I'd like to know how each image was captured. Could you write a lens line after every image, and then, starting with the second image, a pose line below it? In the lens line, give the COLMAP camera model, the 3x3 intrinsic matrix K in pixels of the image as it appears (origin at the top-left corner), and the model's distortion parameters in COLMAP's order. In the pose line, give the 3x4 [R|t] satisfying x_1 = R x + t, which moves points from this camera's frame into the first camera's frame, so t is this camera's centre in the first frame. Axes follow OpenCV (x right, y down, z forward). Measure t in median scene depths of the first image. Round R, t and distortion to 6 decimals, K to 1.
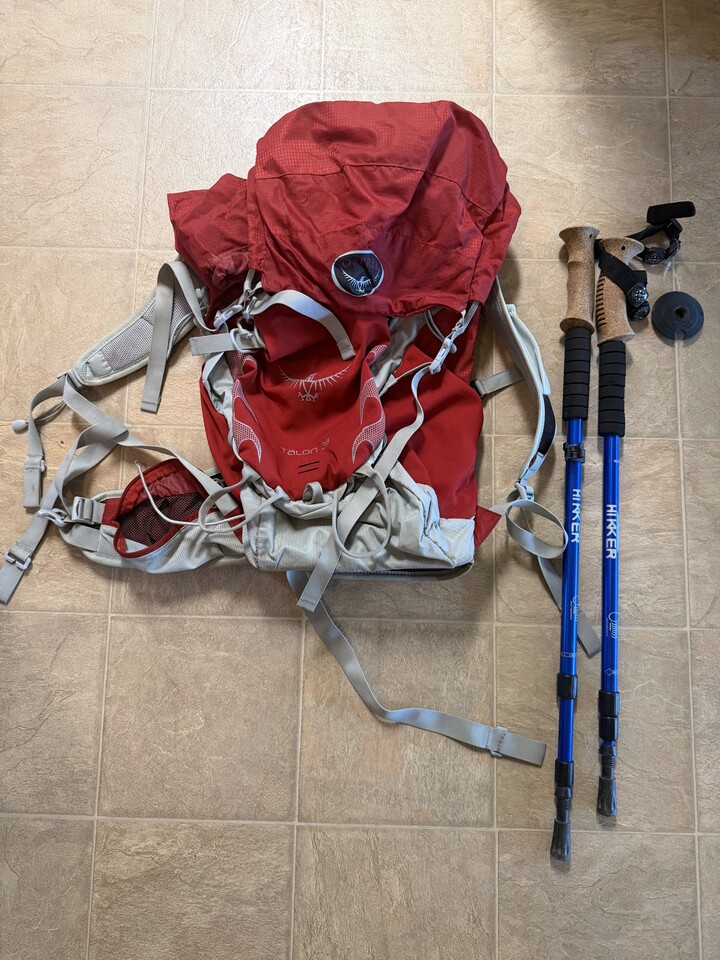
lens RADIAL K [[655.8, 0, 360.0], [0, 655.8, 480.0], [0, 0, 1]] dist [0.070742, -0.164928]
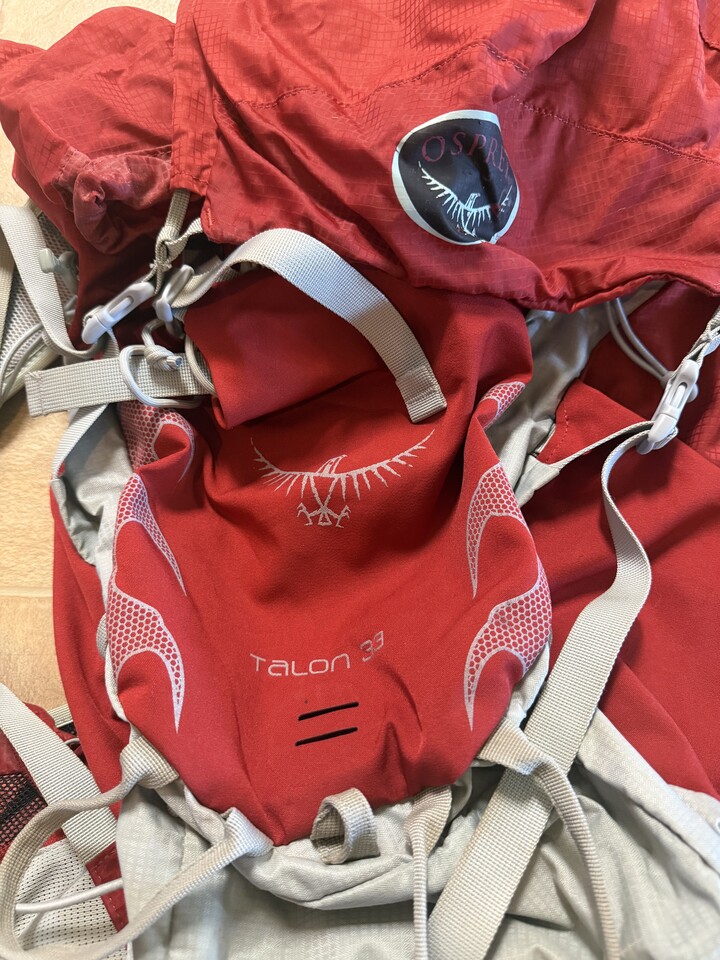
lens RADIAL K [[655.8, 0, 360.0], [0, 655.8, 480.0], [0, 0, 1]] dist [0.070742, -0.164928]
pose [[0.999896, -0.012450, 0.007328, -0.063351], [0.013399, 0.988864, -0.148220, -0.094869], [-0.005401, 0.148303, 0.988927, 0.650016]]
